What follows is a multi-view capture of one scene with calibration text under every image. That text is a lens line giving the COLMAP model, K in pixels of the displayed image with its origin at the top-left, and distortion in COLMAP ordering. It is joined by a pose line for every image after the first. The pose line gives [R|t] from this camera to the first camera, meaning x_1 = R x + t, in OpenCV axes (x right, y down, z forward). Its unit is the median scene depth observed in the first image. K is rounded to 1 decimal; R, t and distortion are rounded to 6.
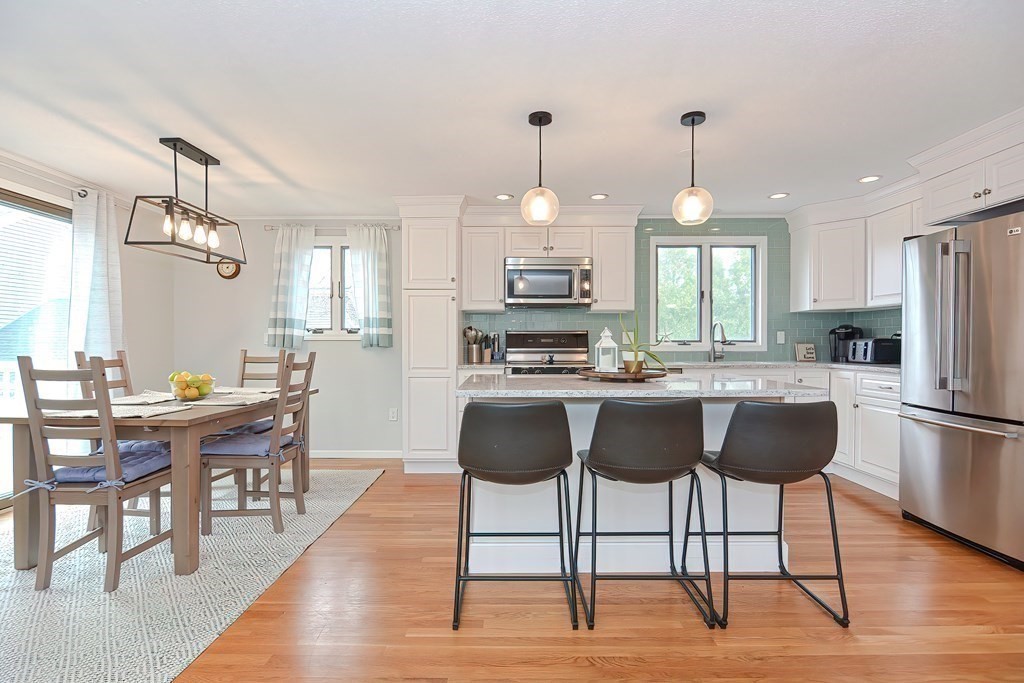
lens RADIAL K [[501.5, 0, 522.6], [0, 501.5, 348.0], [0, 0, 1]] dist [-0.011287, -0.006184]
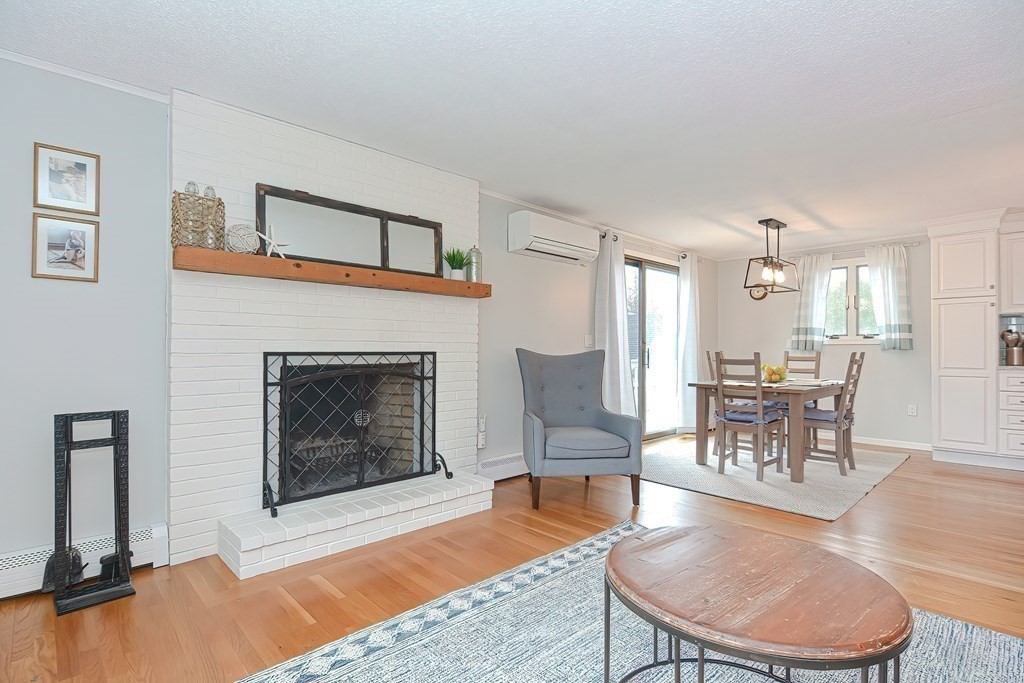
lens RADIAL K [[501.5, 0, 487.0], [0, 501.5, 349.1], [0, 0, 1]] dist [-0.011287, -0.006184]
pose [[0.657023, -0.002590, -0.753866, -0.058613], [-0.006839, 0.999932, -0.009397, 0.016044], [0.753839, 0.011329, 0.656961, -0.540512]]
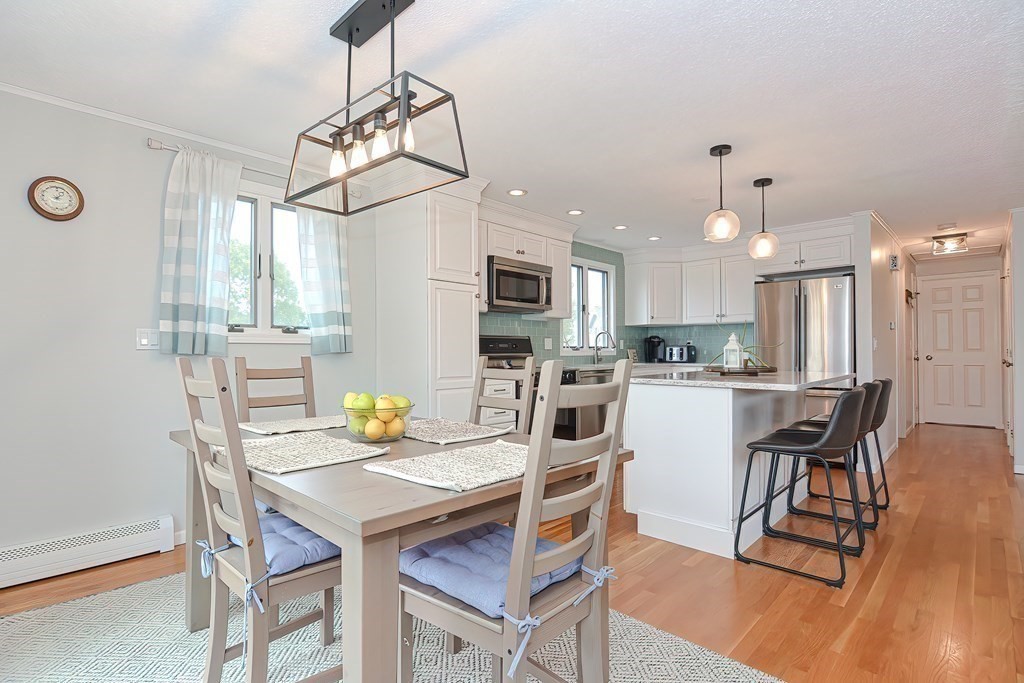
lens RADIAL K [[501.5, 0, 509.0], [0, 501.5, 345.9], [0, 0, 1]] dist [-0.011287, -0.006184]
pose [[0.685213, 0.005856, 0.728319, -0.765666], [0.012107, 0.999738, -0.019429, 0.005609], [-0.728242, 0.022131, 0.684963, 0.387684]]
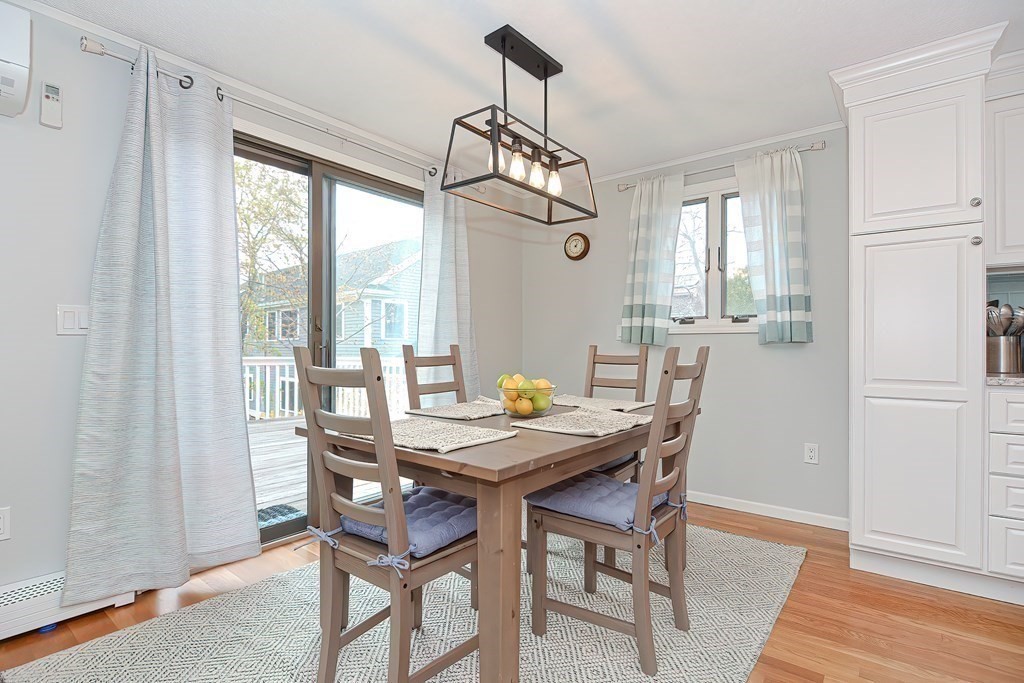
lens RADIAL K [[501.5, 0, 491.5], [0, 501.5, 350.3], [0, 0, 1]] dist [-0.011287, -0.006184]
pose [[0.759874, 0.004520, -0.650055, -0.193801], [-0.004586, 0.999988, 0.001592, 0.010059], [0.650054, 0.001771, 0.759886, 0.343587]]
